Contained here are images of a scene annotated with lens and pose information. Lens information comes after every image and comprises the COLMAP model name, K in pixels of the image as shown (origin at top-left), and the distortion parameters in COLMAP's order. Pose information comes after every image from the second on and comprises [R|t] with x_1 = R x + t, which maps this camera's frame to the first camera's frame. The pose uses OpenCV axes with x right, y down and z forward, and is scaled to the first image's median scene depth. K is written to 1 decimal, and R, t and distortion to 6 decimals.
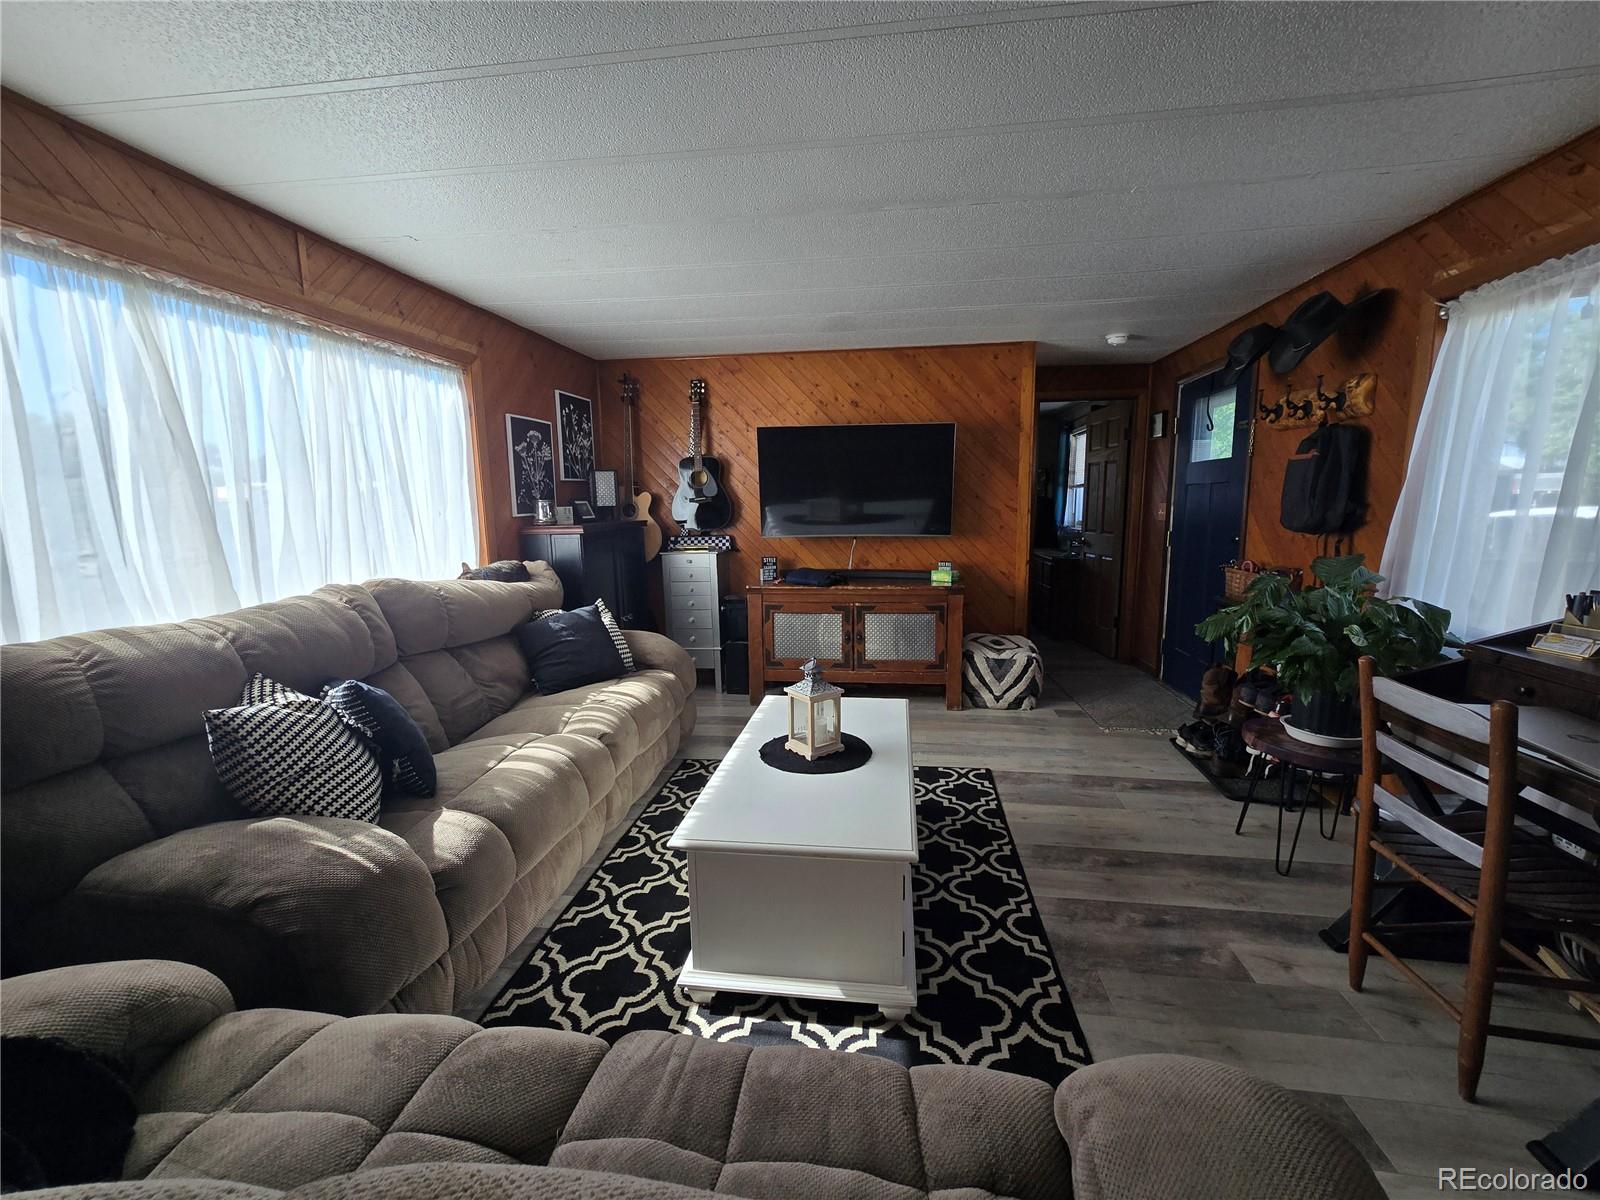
lens RADIAL K [[647.8, 0, 804.4], [0, 647.8, 595.4], [0, 0, 1]] dist [0.004261, -0.000391]
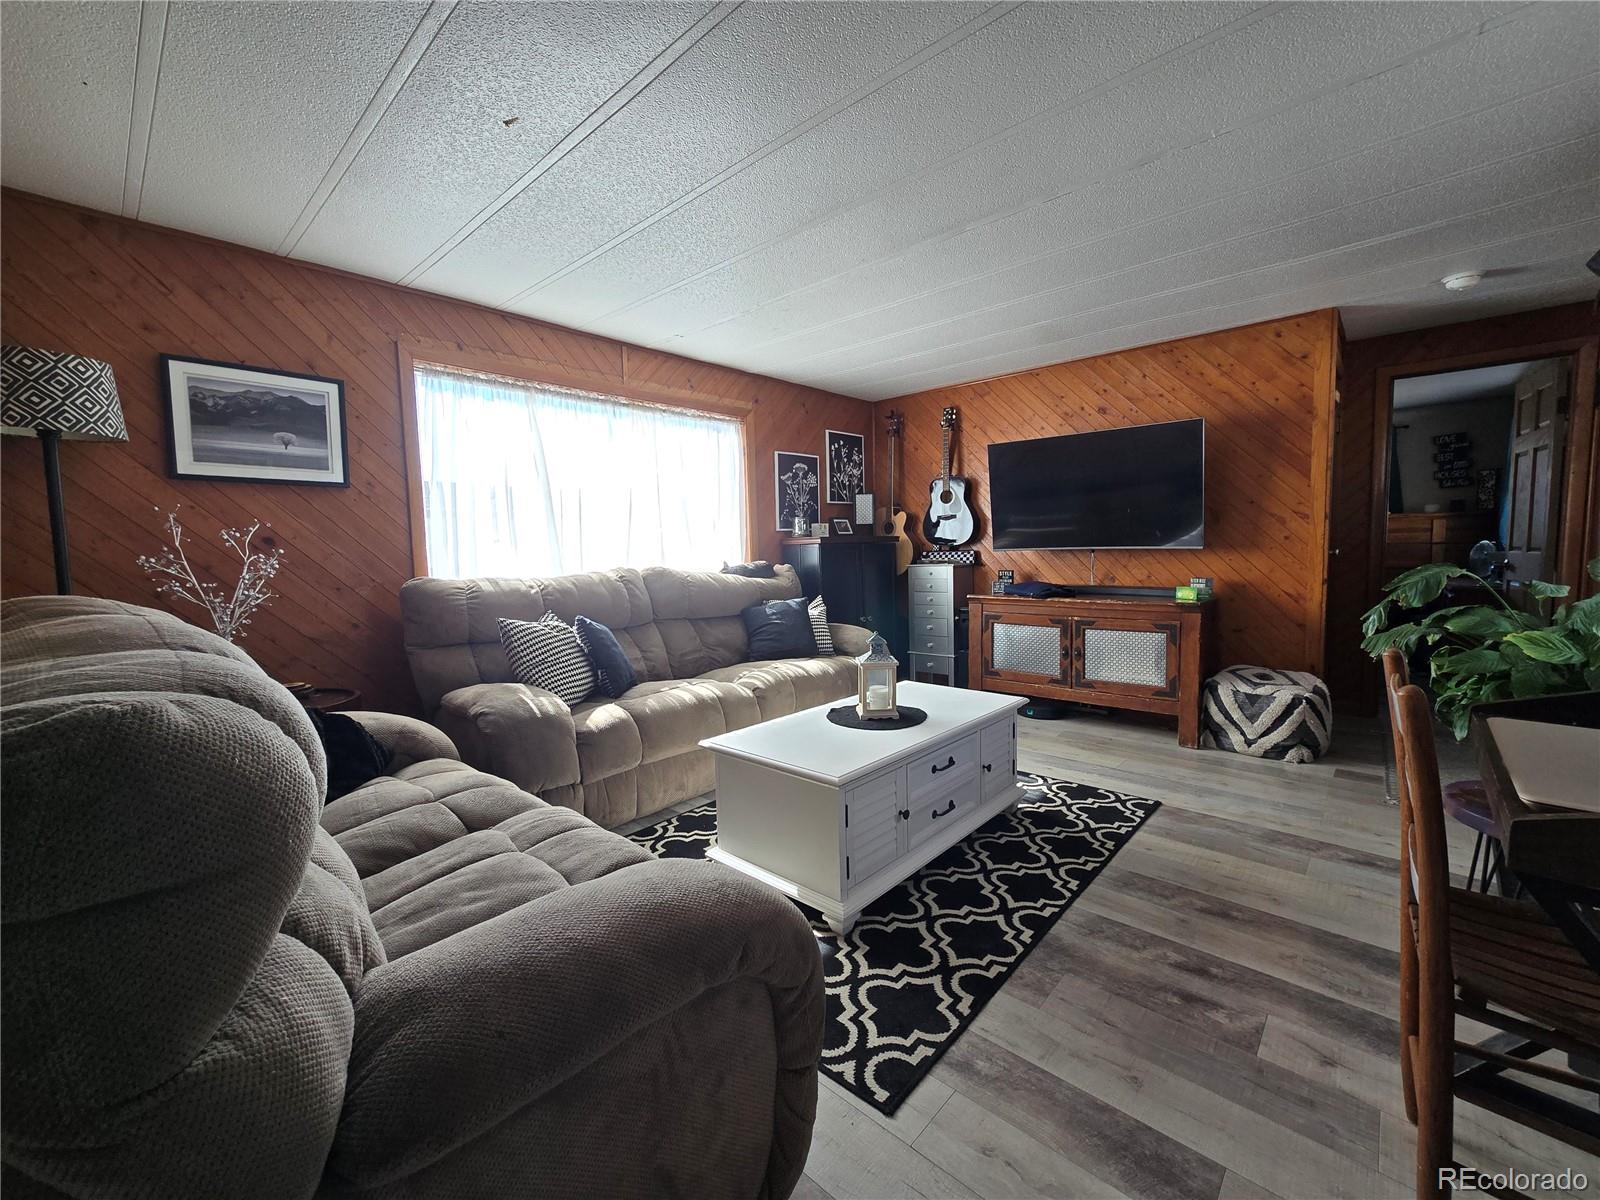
lens RADIAL K [[647.8, 0, 816.8], [0, 647.8, 598.2], [0, 0, 1]] dist [0.004261, -0.000391]
pose [[0.826925, 0.038969, -0.560961, 0.337433], [-0.070420, 0.996919, -0.034554, 0.049667], [0.557886, 0.068077, 0.827121, -0.002808]]
